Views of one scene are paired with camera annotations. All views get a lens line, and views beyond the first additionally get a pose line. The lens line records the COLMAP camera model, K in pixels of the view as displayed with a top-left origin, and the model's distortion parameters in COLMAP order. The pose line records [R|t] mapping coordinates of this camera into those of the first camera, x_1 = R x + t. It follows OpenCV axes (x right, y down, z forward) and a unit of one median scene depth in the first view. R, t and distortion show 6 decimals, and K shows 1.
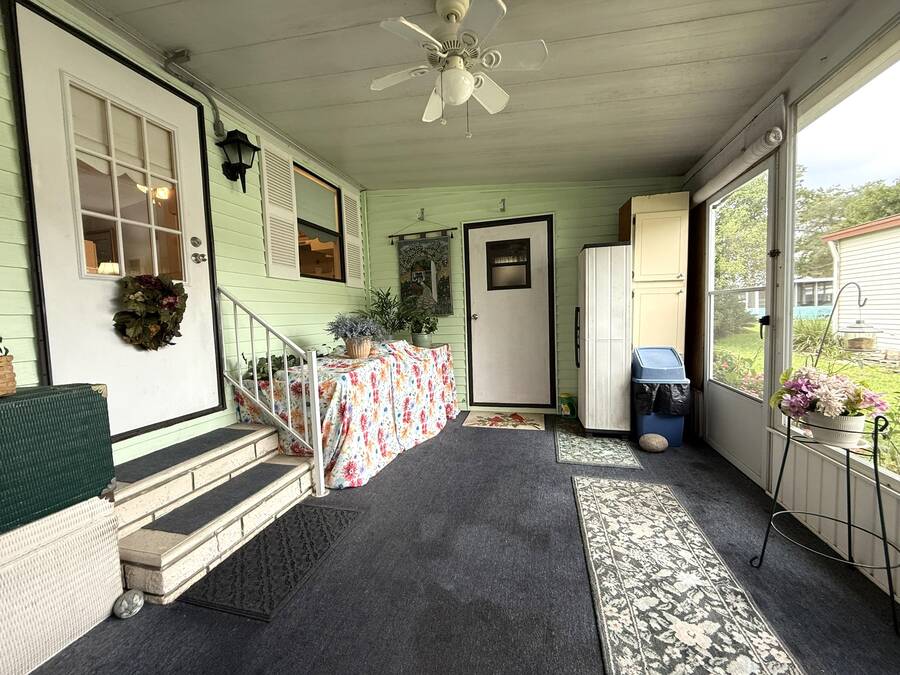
lens RADIAL K [[356.5, 0, 451.3], [0, 356.5, 336.9], [0, 0, 1]] dist [-0.003658, -0.000316]
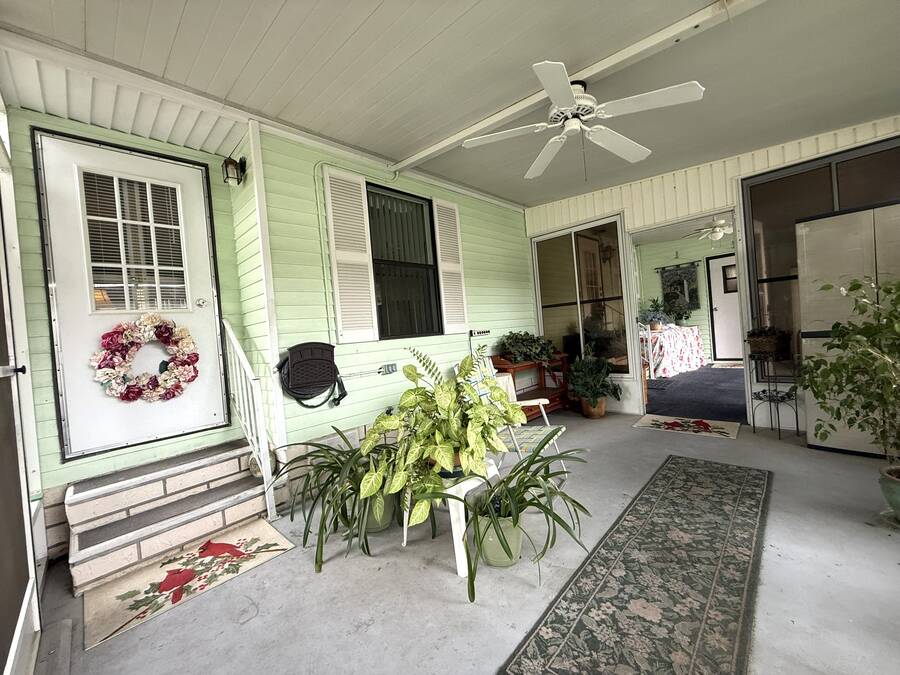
lens RADIAL K [[356.5, 0, 449.2], [0, 356.5, 334.8], [0, 0, 1]] dist [-0.003658, -0.000316]
pose [[0.863310, -0.035060, -0.503455, -0.190470], [0.025524, 0.999341, -0.025825, 0.082347], [0.504028, 0.009445, 0.863635, -1.182900]]
